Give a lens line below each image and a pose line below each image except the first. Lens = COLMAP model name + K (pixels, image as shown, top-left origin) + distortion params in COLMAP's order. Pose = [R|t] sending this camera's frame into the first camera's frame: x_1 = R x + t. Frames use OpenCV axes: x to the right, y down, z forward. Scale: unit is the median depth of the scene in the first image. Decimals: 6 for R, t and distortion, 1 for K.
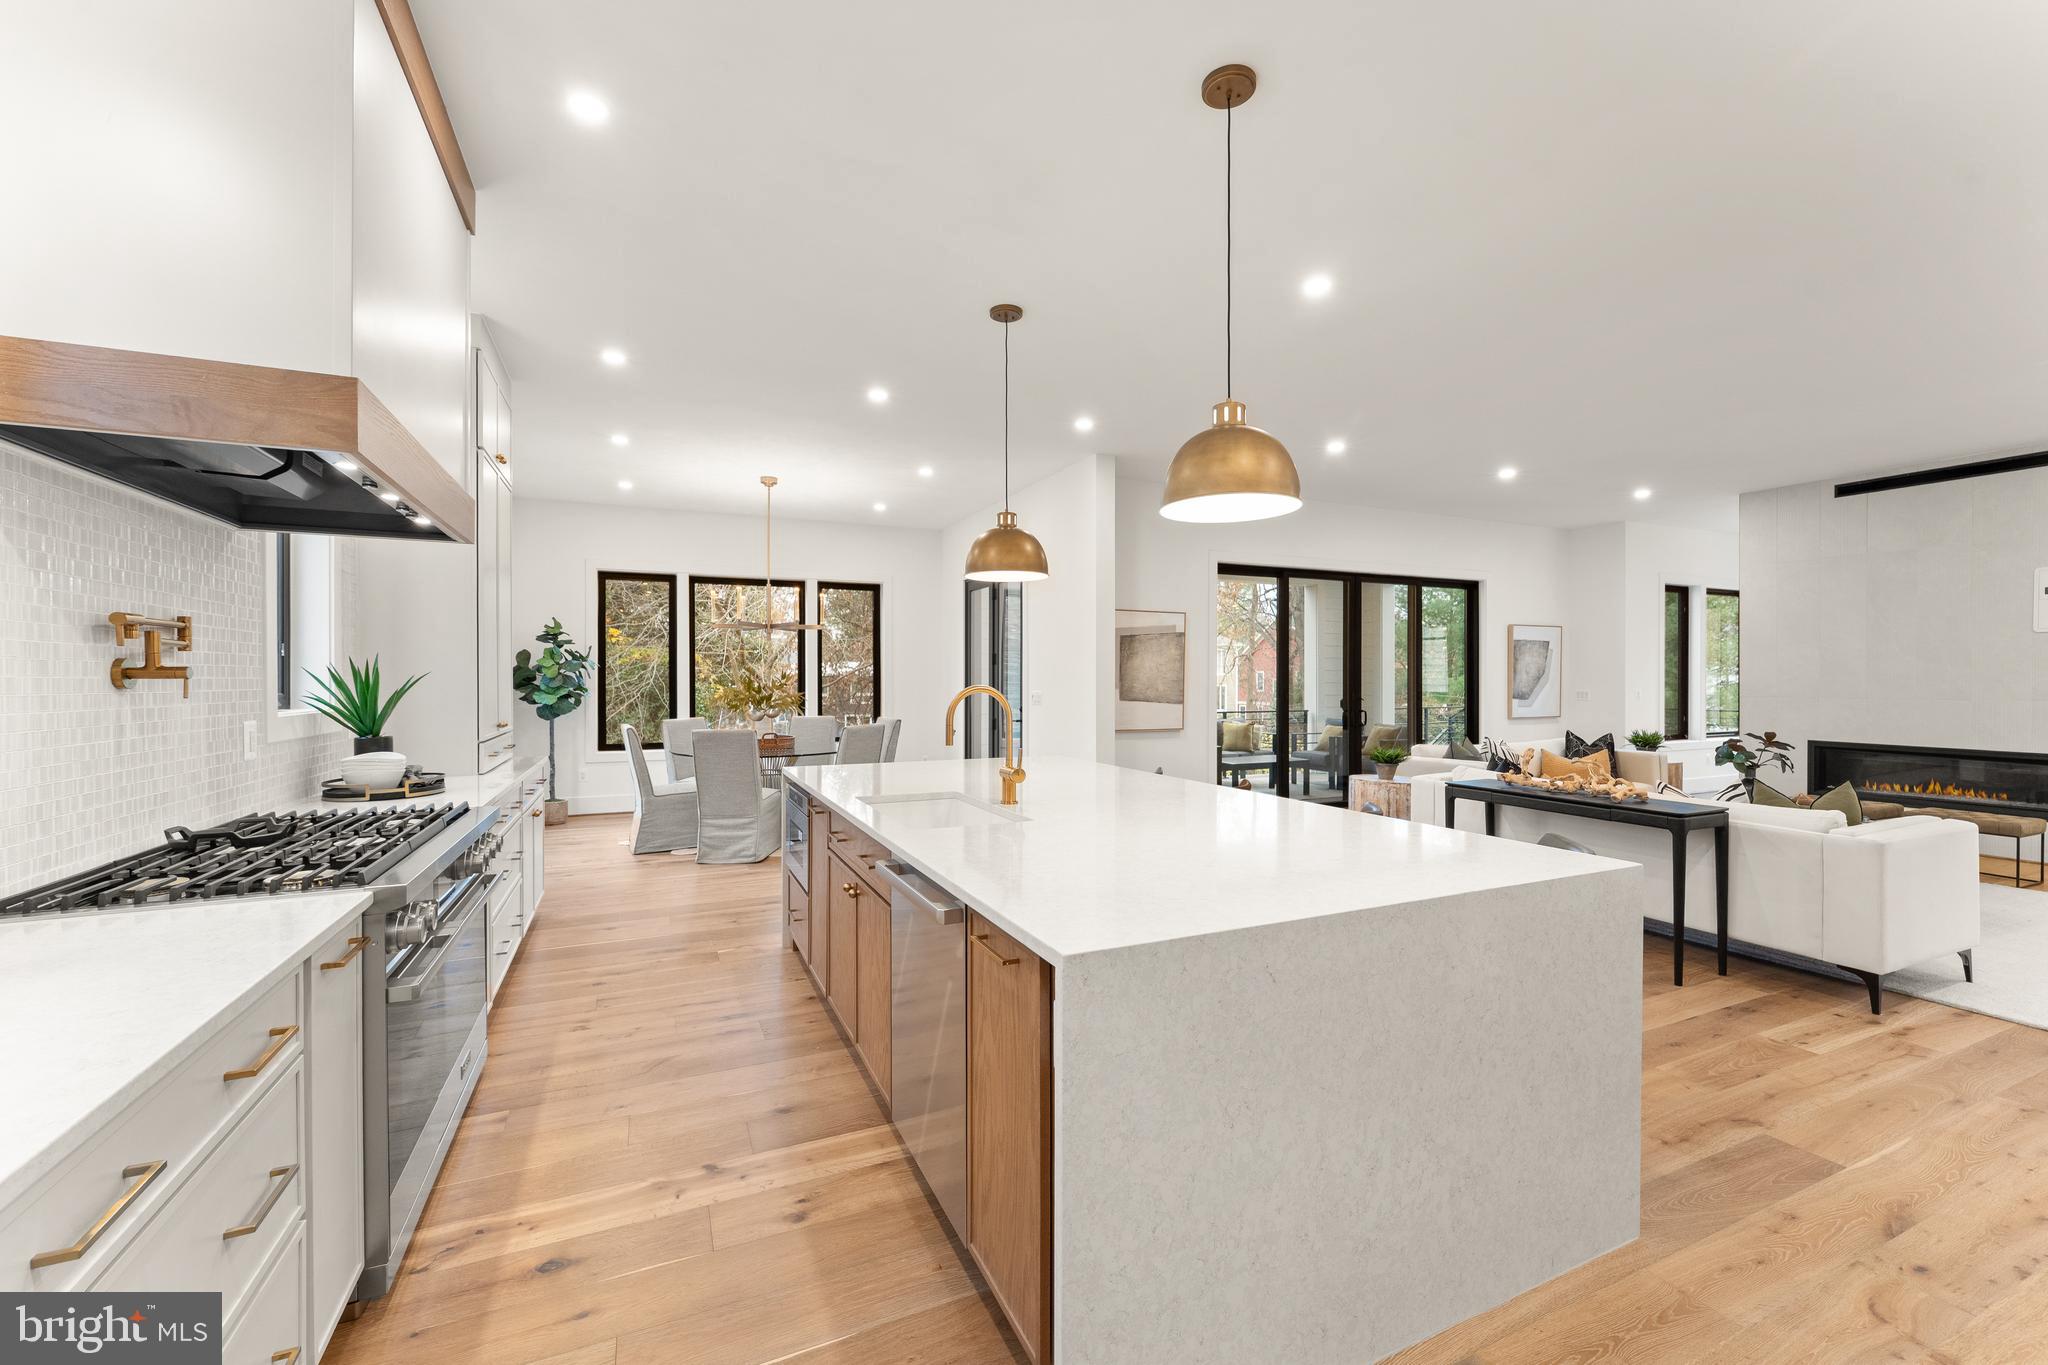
lens RADIAL K [[825.7, 0, 1025.6], [0, 825.7, 681.0], [0, 0, 1]] dist [-0.002861, 0.000432]
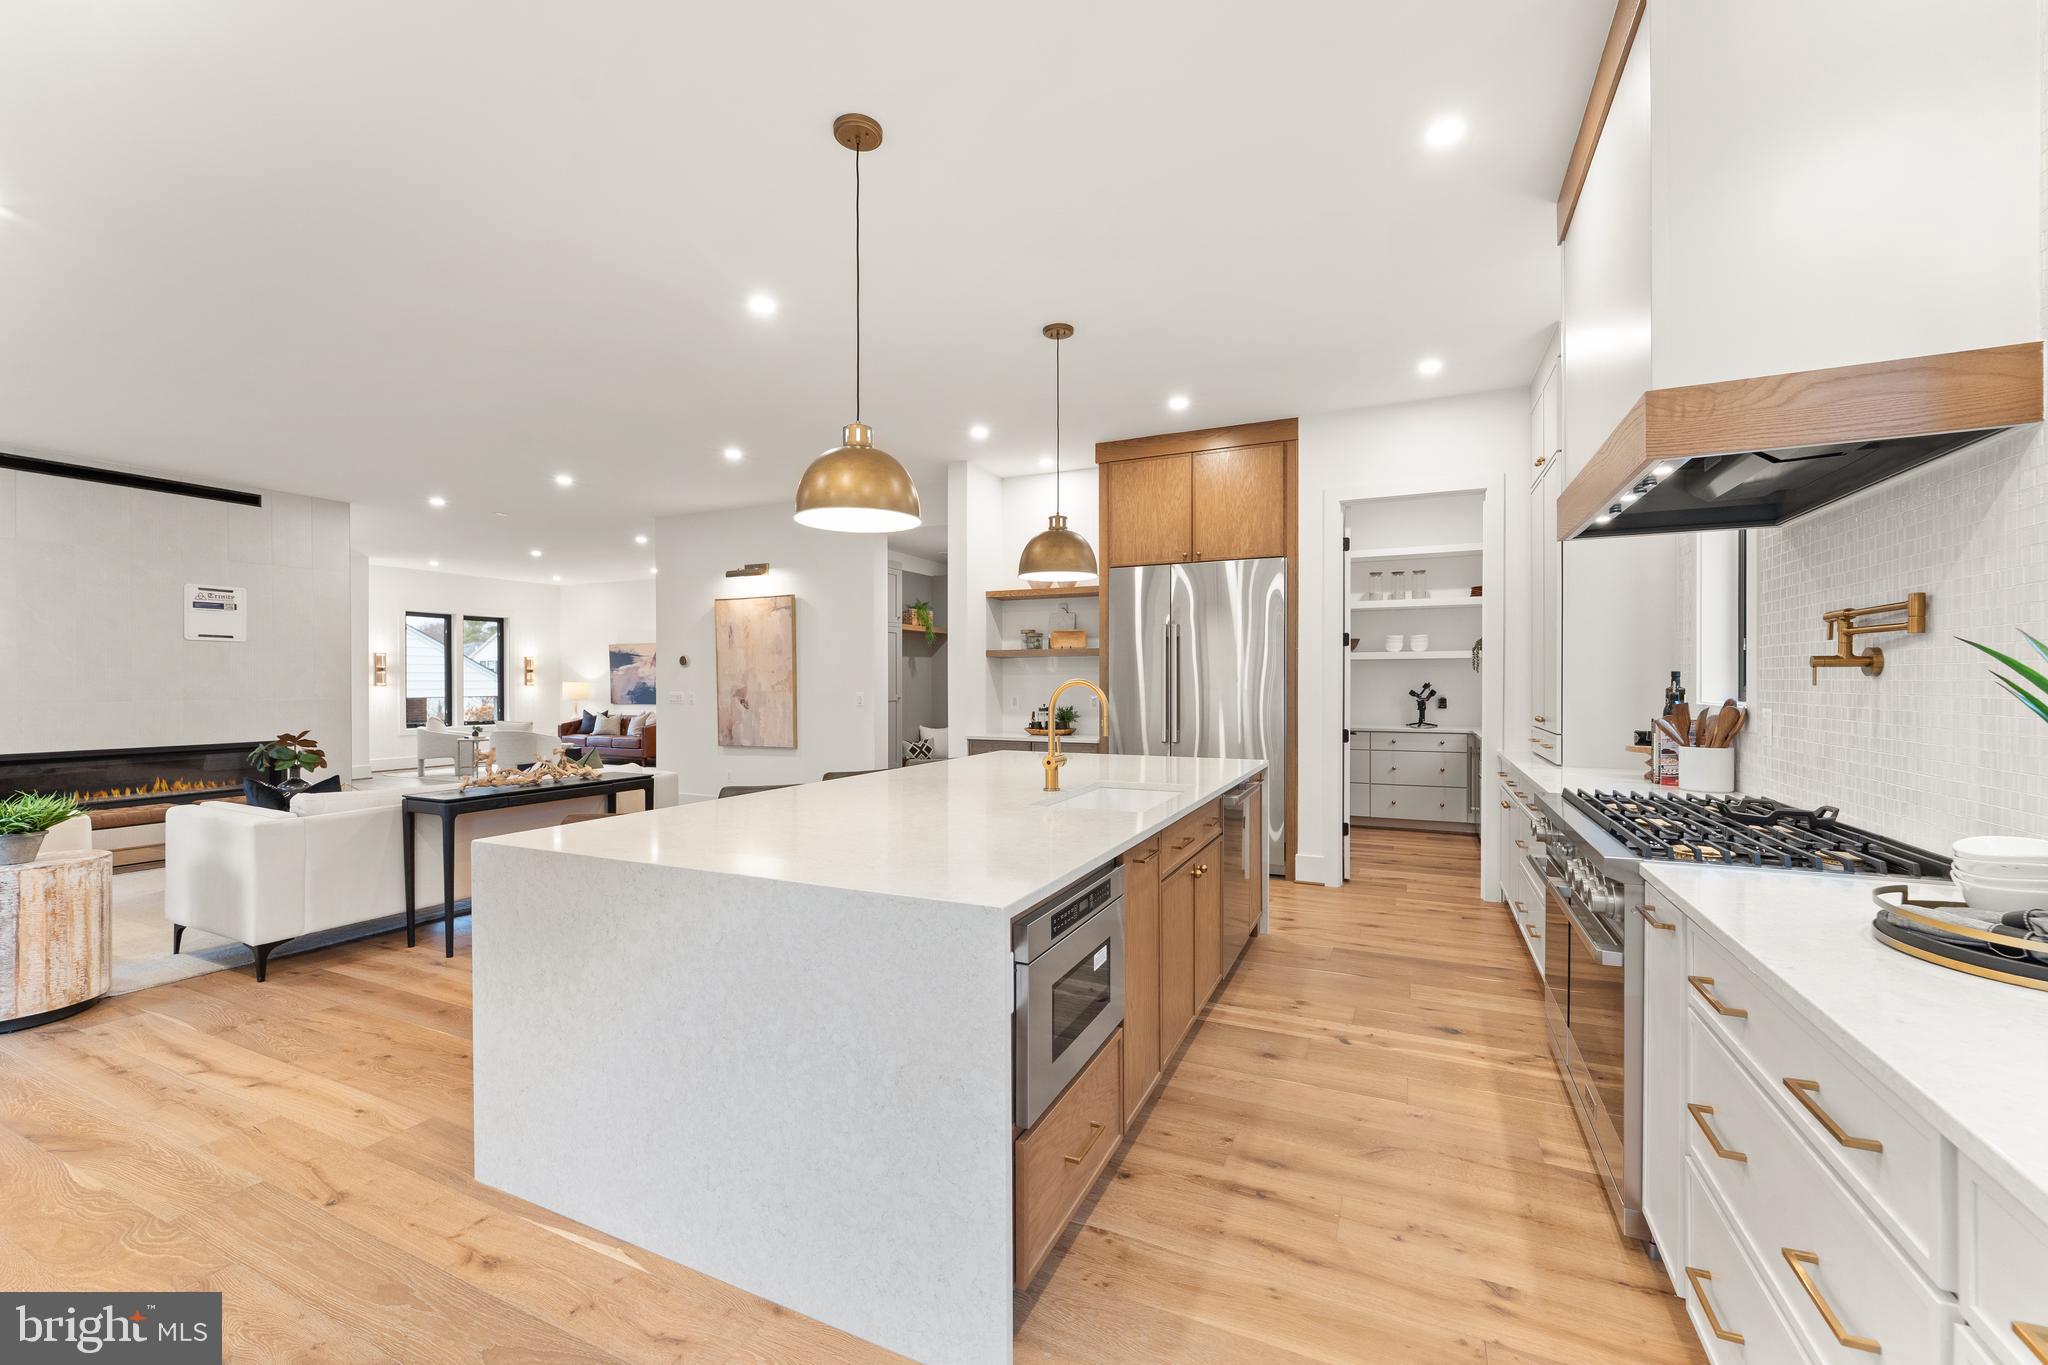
lens RADIAL K [[825.7, 0, 1024.0], [0, 825.7, 683.8], [0, 0, 1]] dist [-0.002861, 0.000432]
pose [[-0.648749, -0.000194, 0.761002, -0.341599], [0.005727, 0.999970, 0.005136, 0.002189], [-0.760981, 0.007690, -0.648729, 0.726620]]
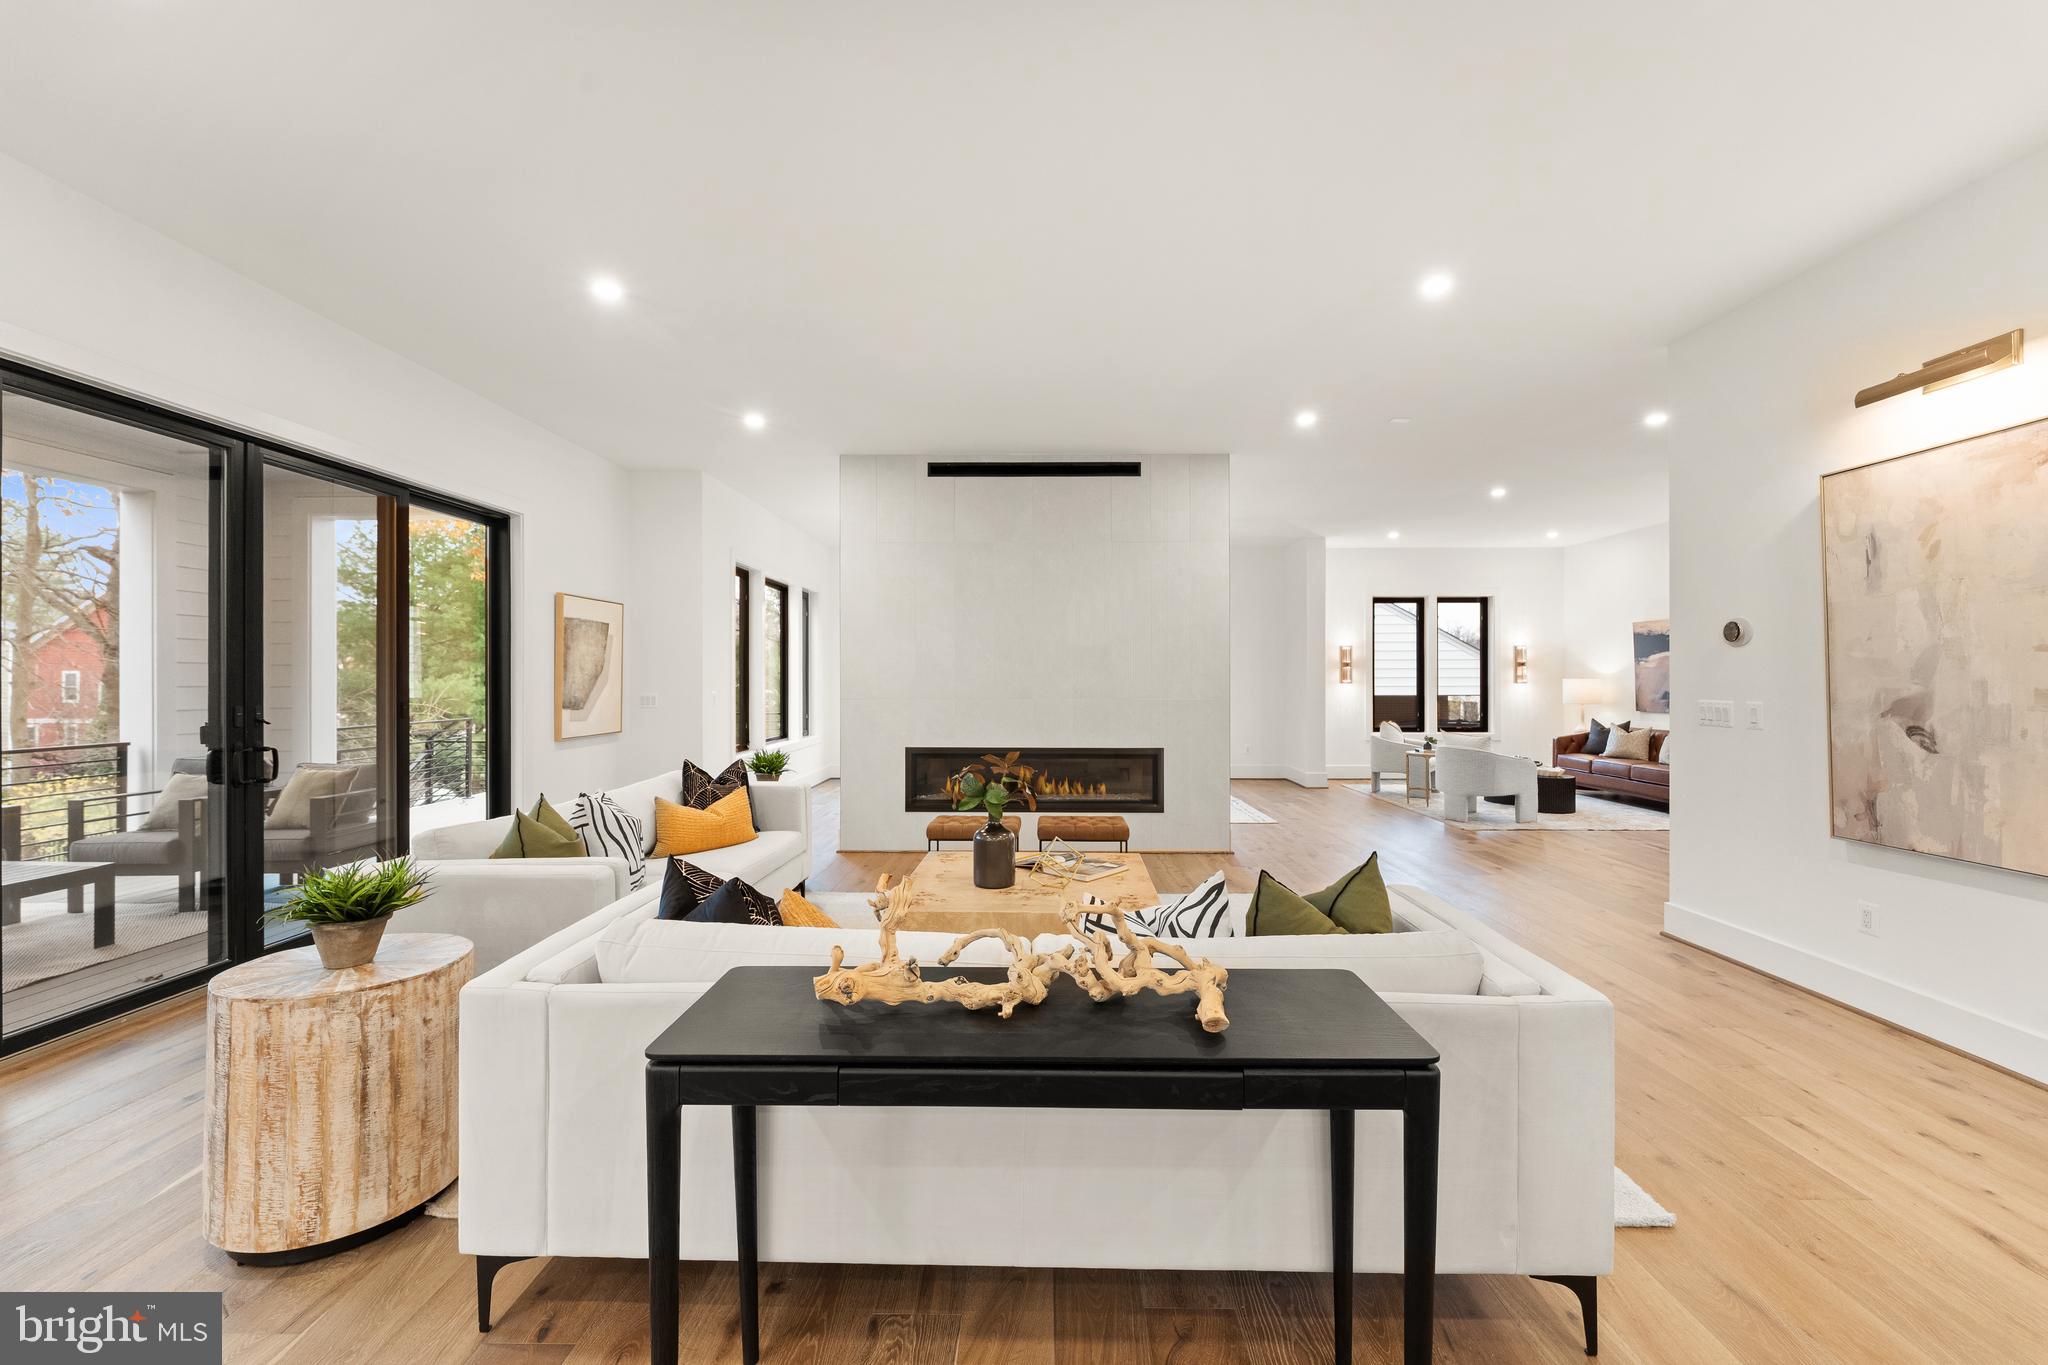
lens RADIAL K [[825.7, 0, 1032.6], [0, 825.7, 676.1], [0, 0, 1]] dist [-0.002861, 0.000432]
pose [[0.421196, 0.004218, 0.906960, 0.210049], [0.004849, 0.999964, -0.006903, 0.002628], [-0.906957, 0.007305, 0.421160, 0.513353]]
